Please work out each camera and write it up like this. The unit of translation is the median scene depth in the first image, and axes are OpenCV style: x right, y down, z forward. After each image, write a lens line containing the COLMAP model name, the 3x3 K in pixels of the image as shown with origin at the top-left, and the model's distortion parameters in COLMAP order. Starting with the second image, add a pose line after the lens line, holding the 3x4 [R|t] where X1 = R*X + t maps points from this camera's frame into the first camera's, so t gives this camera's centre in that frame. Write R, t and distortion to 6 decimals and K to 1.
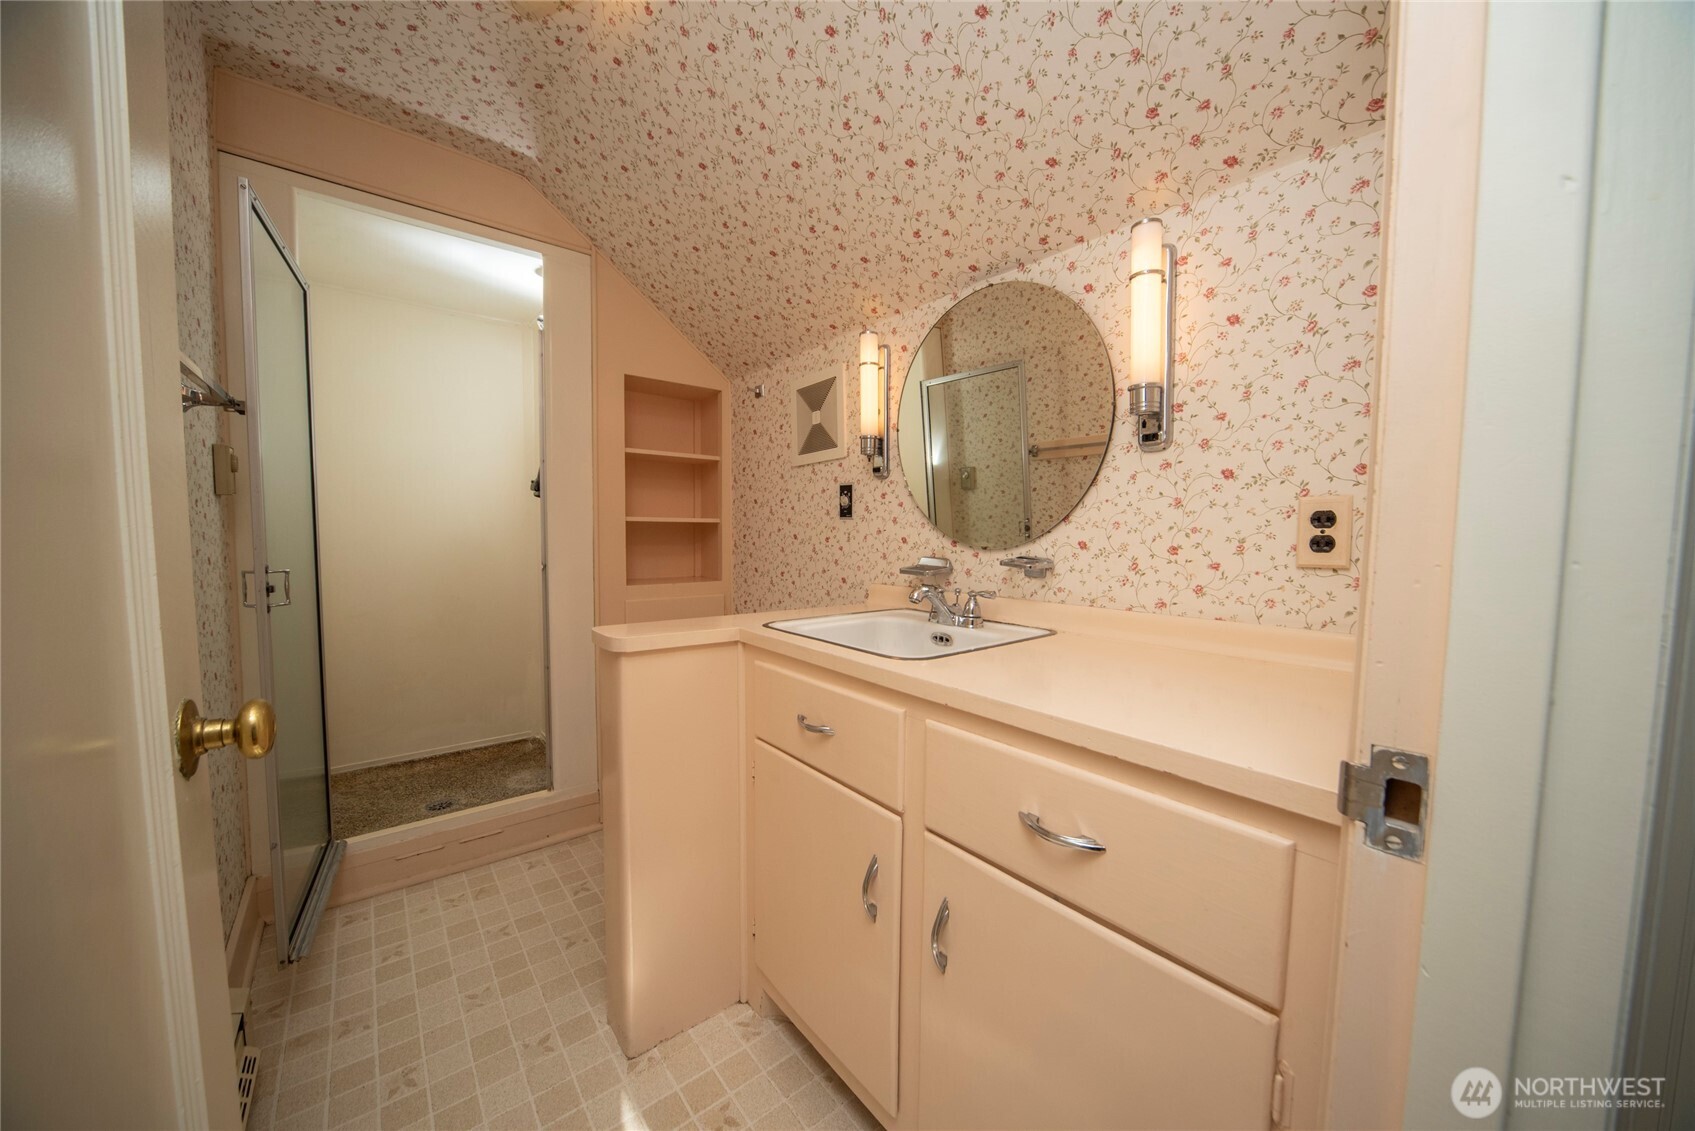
lens RADIAL K [[597.6, 0, 847.5], [0, 597.6, 565.5], [0, 0, 1]] dist [0.001839, 0.000090]
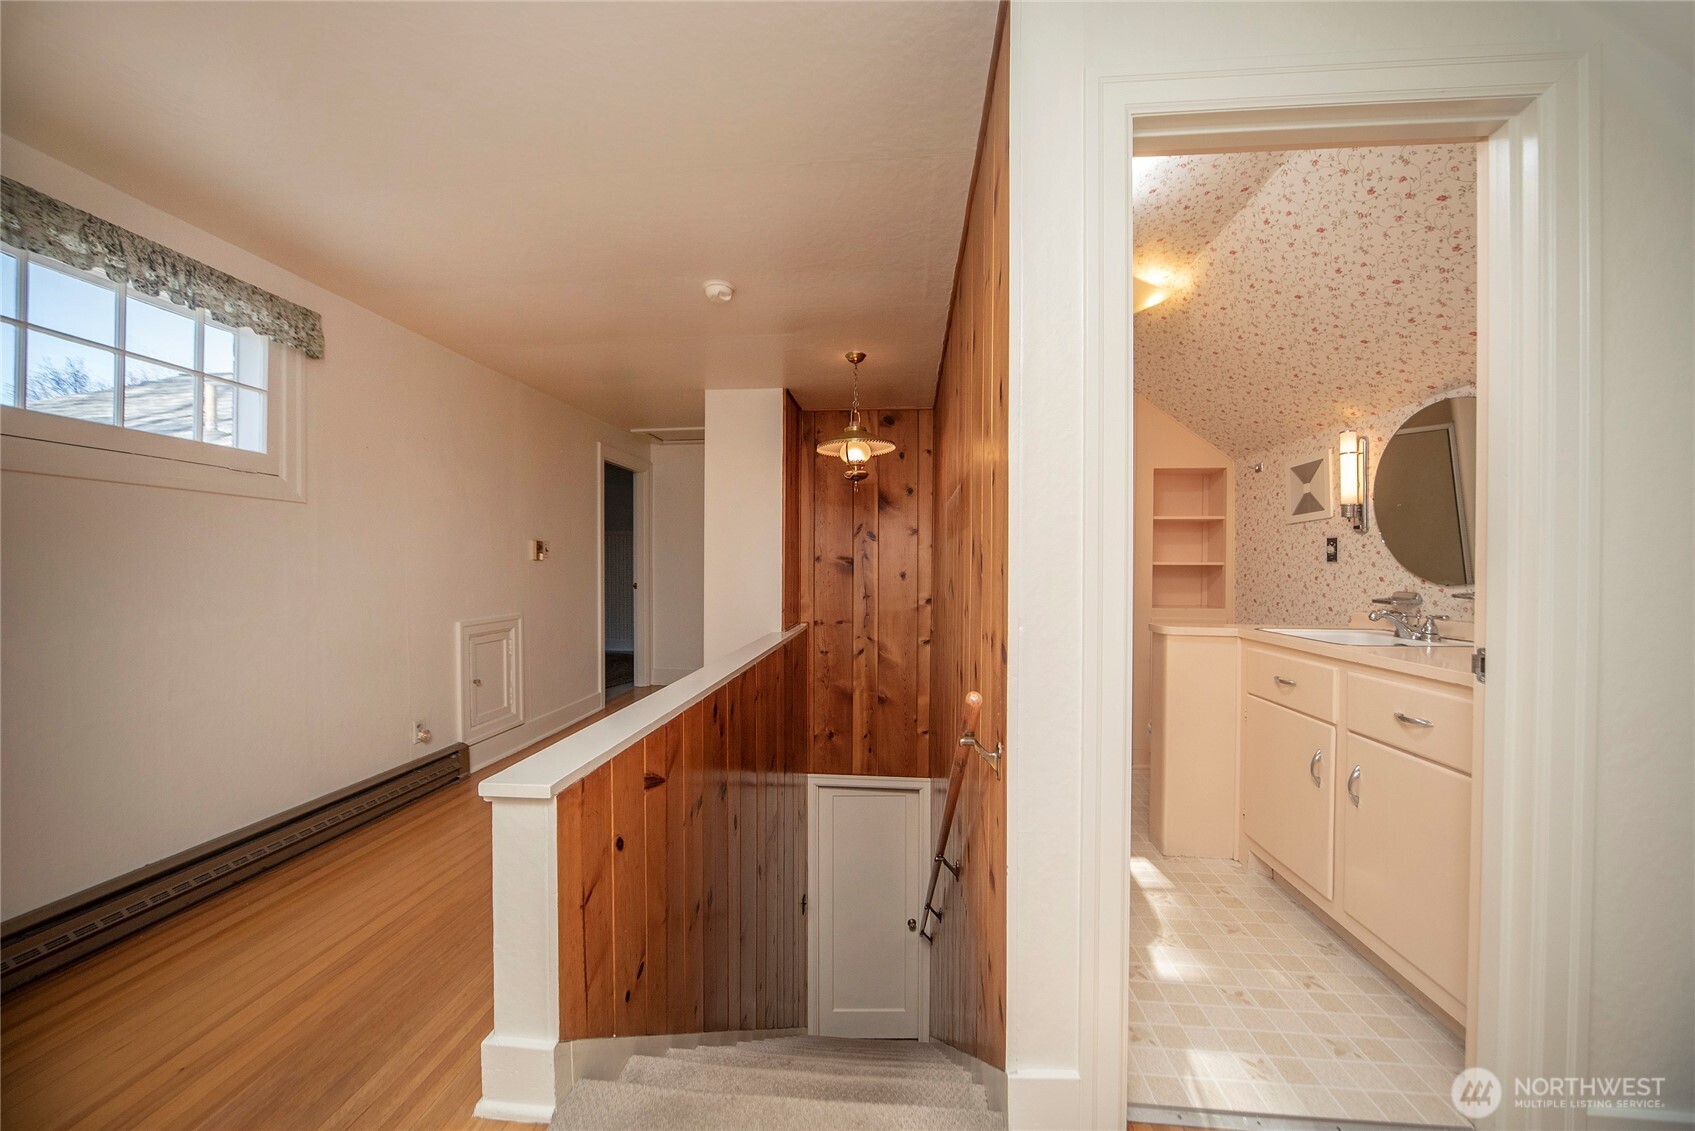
lens RADIAL K [[597.6, 0, 847.5], [0, 597.6, 565.5], [0, 0, 1]] dist [0.001839, 0.000090]
pose [[0.713350, -0.004543, -0.700794, 0.163318], [-0.041592, 0.997942, -0.048806, 0.038620], [0.699573, 0.063963, 0.711692, -0.719342]]
